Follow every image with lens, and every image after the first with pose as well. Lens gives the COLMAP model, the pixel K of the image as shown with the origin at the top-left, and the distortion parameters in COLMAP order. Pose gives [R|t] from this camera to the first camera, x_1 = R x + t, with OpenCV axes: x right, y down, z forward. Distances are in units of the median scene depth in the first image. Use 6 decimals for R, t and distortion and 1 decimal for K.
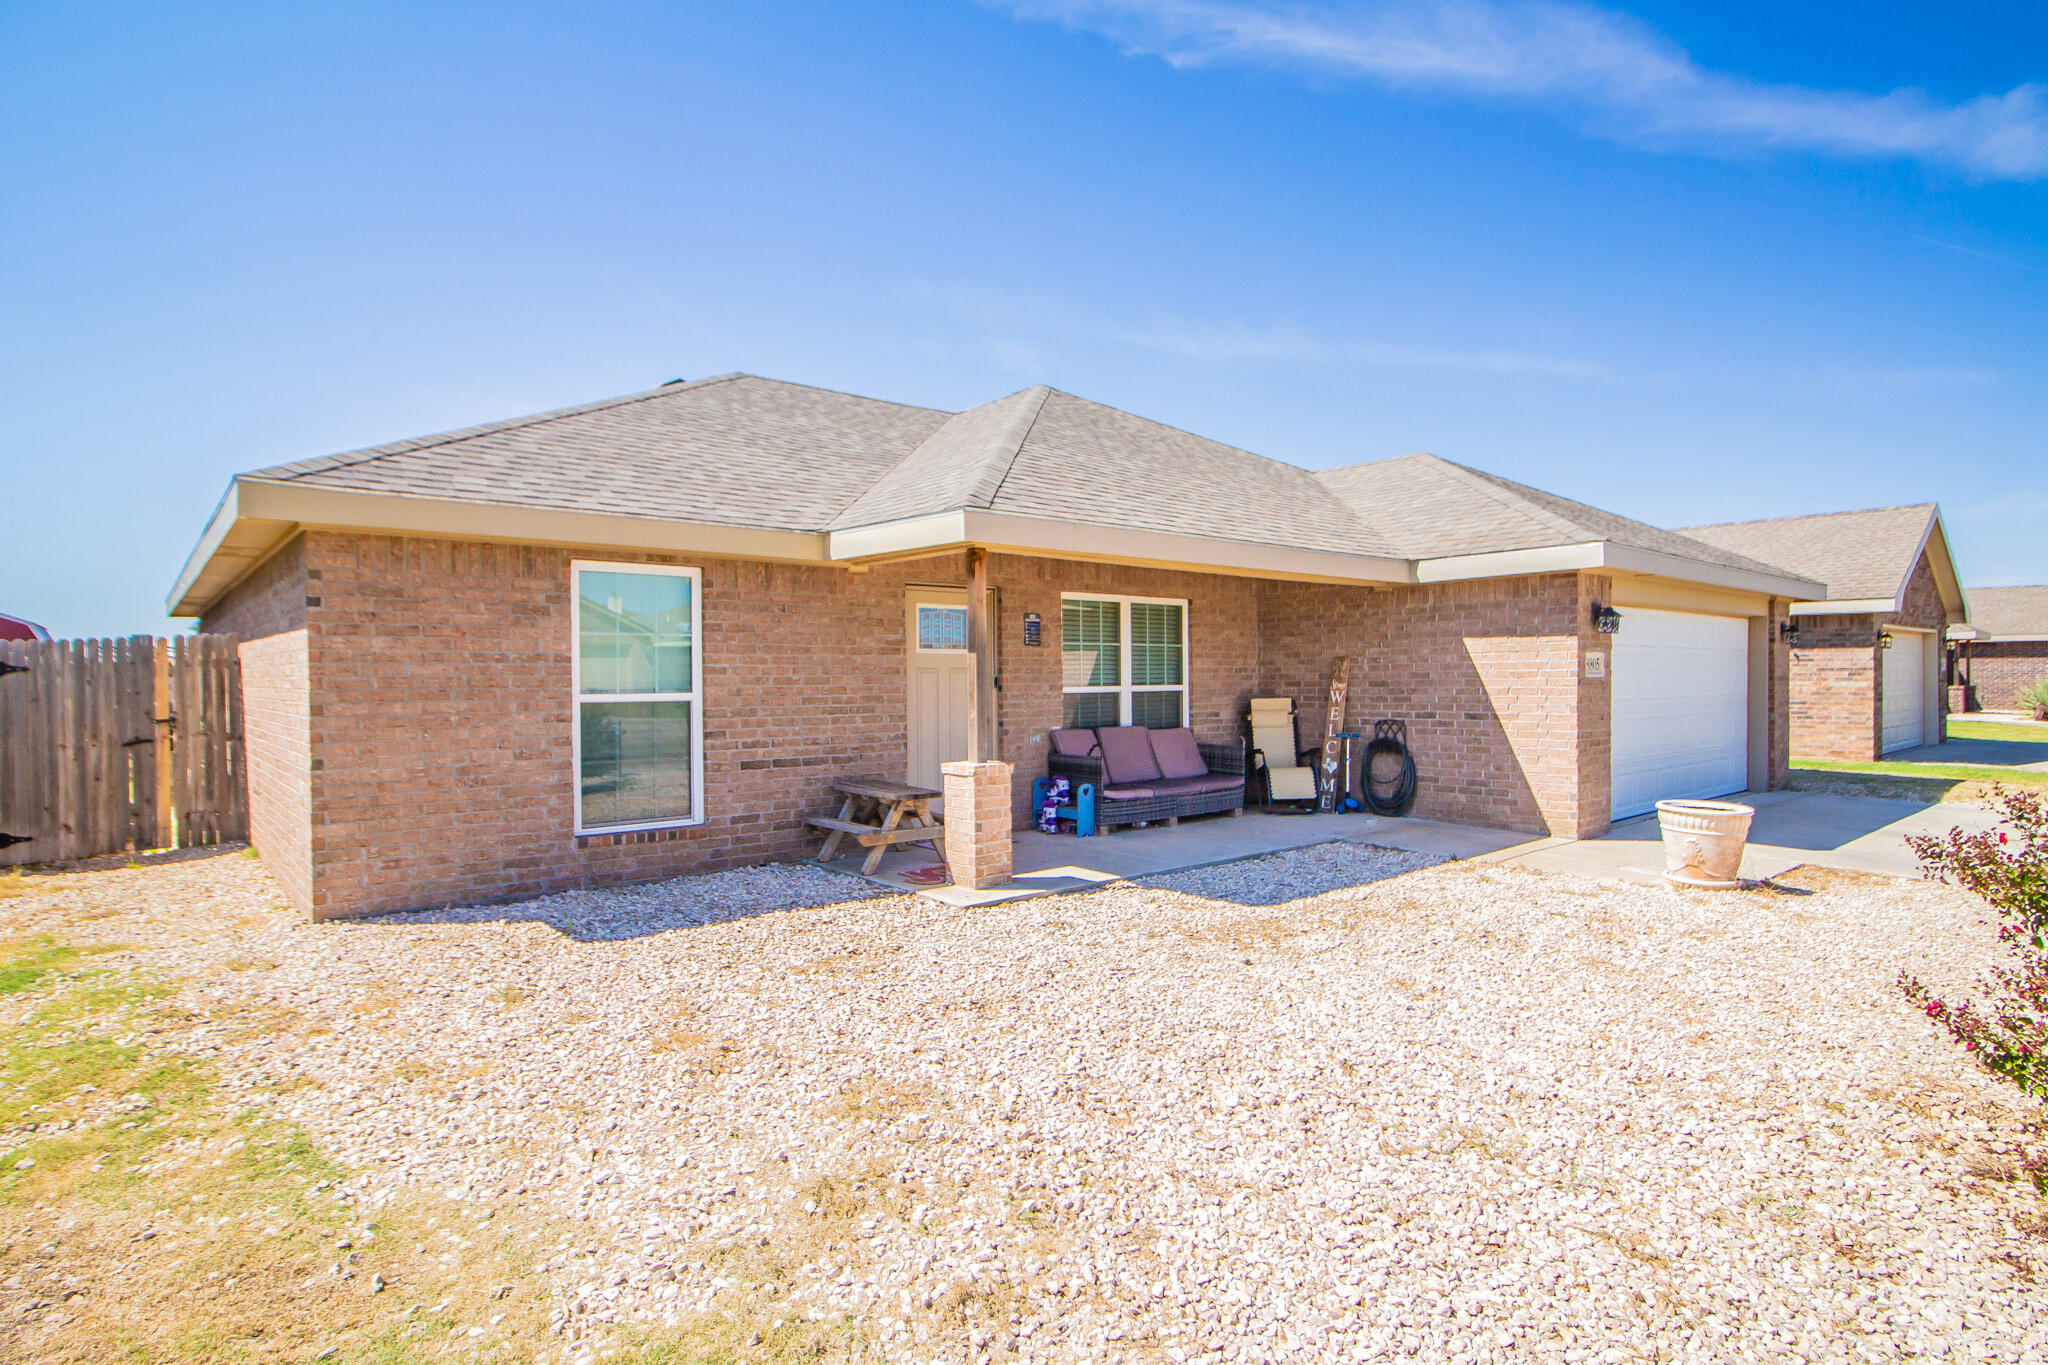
lens RADIAL K [[978.2, 0, 1024.0], [0, 978.2, 682.5], [0, 0, 1]] dist [-0.000062, 0.000048]
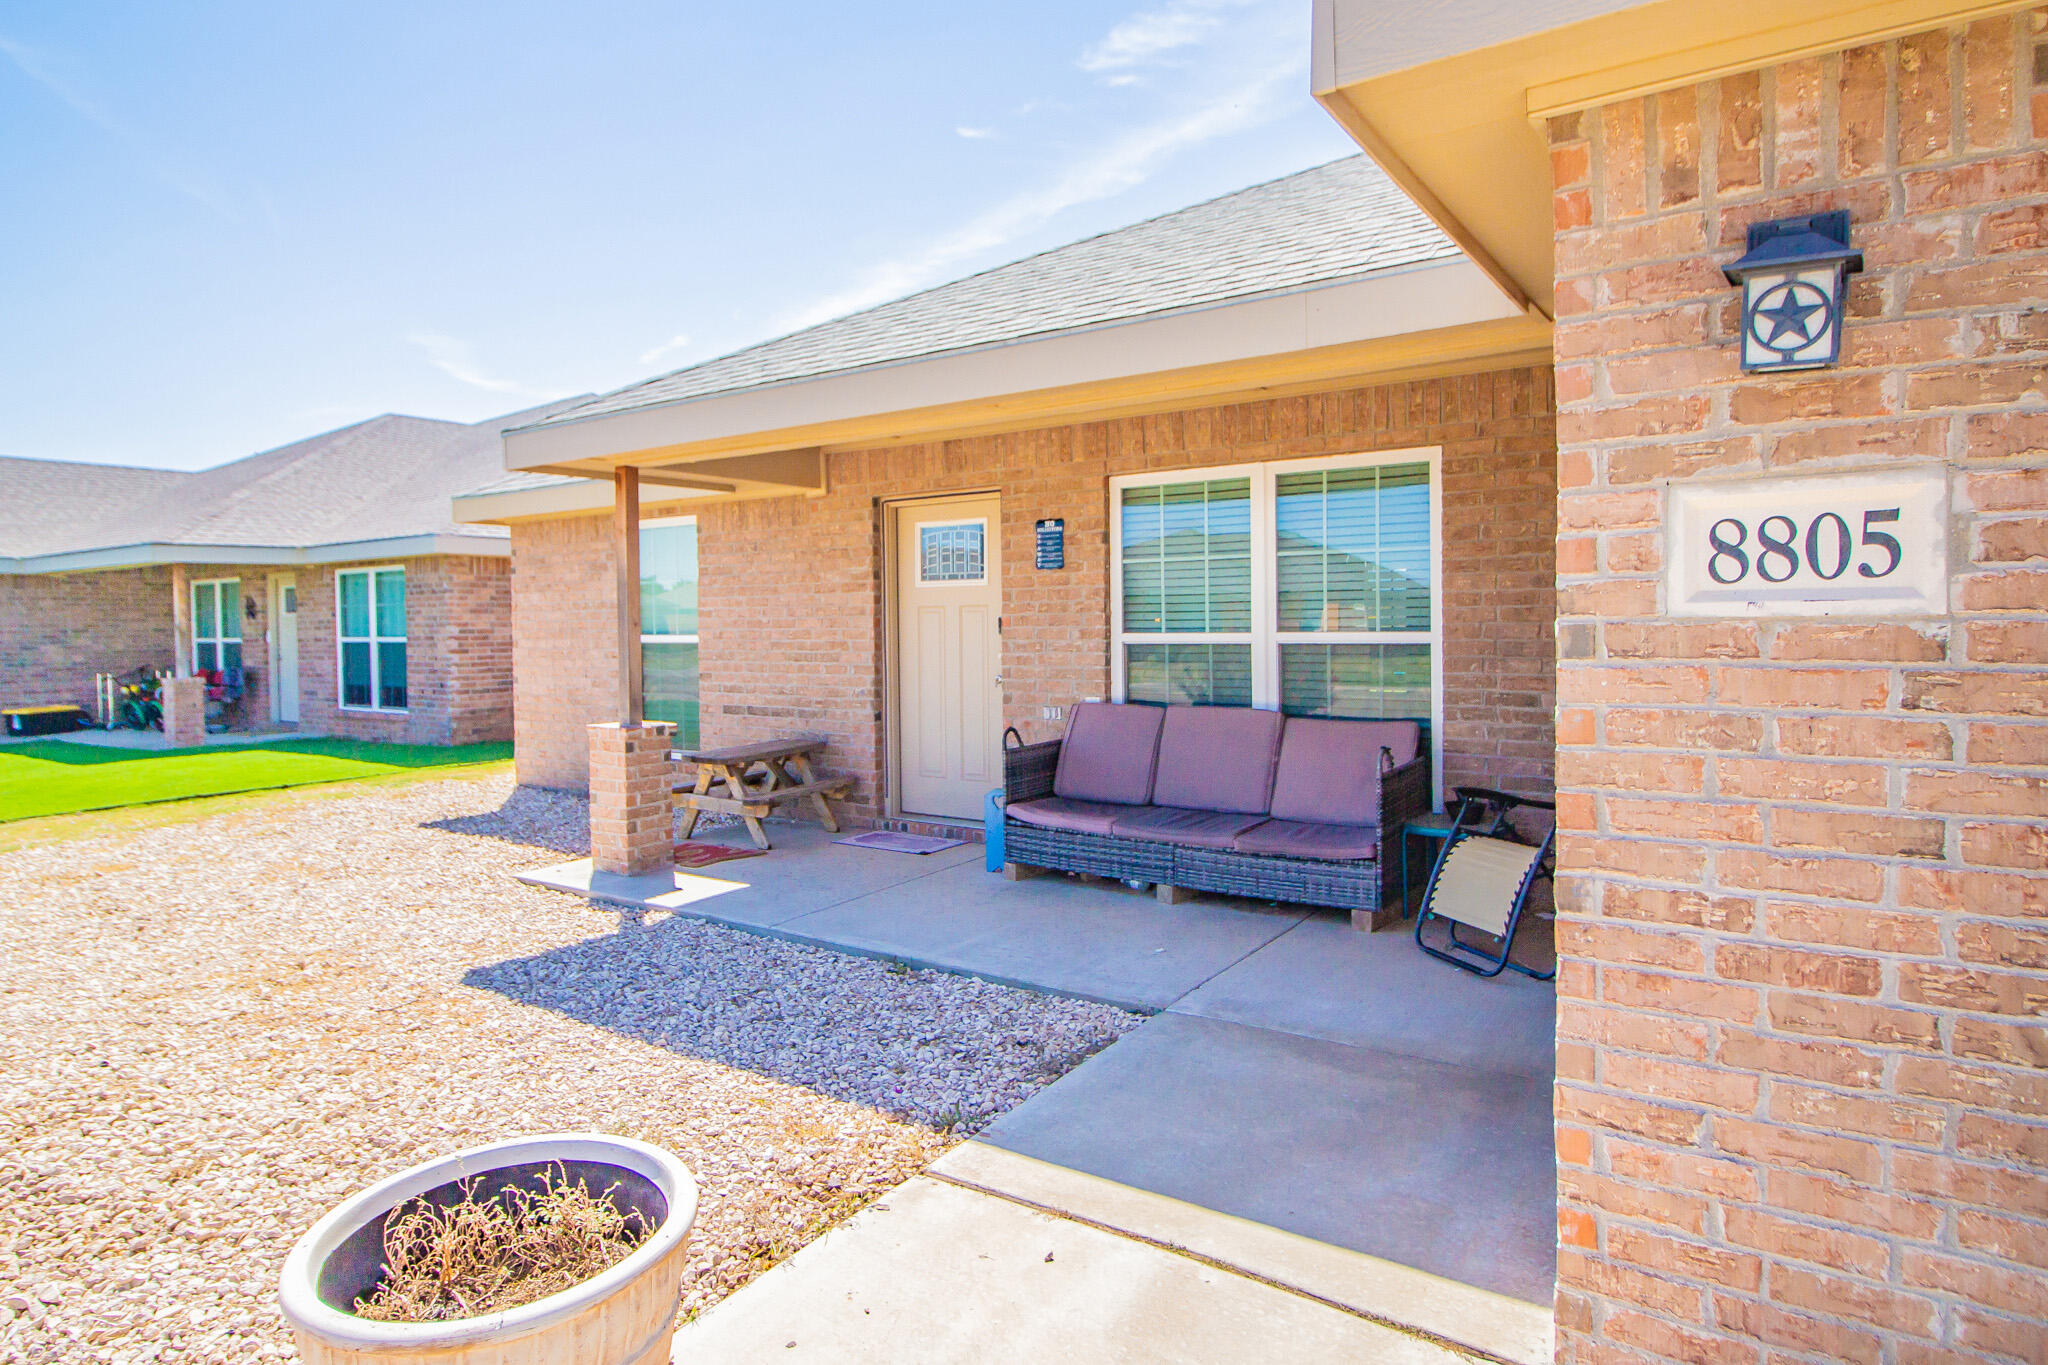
lens RADIAL K [[1164.5, 0, 1024.6], [0, 1164.5, 630.3], [0, 0, 1]] dist [0.000485, 0.000051]
pose [[0.284379, 0.012596, -0.958629, 0.851782], [0.005858, 0.999872, 0.014876, -0.009984], [0.958694, -0.009846, 0.284269, 0.877181]]
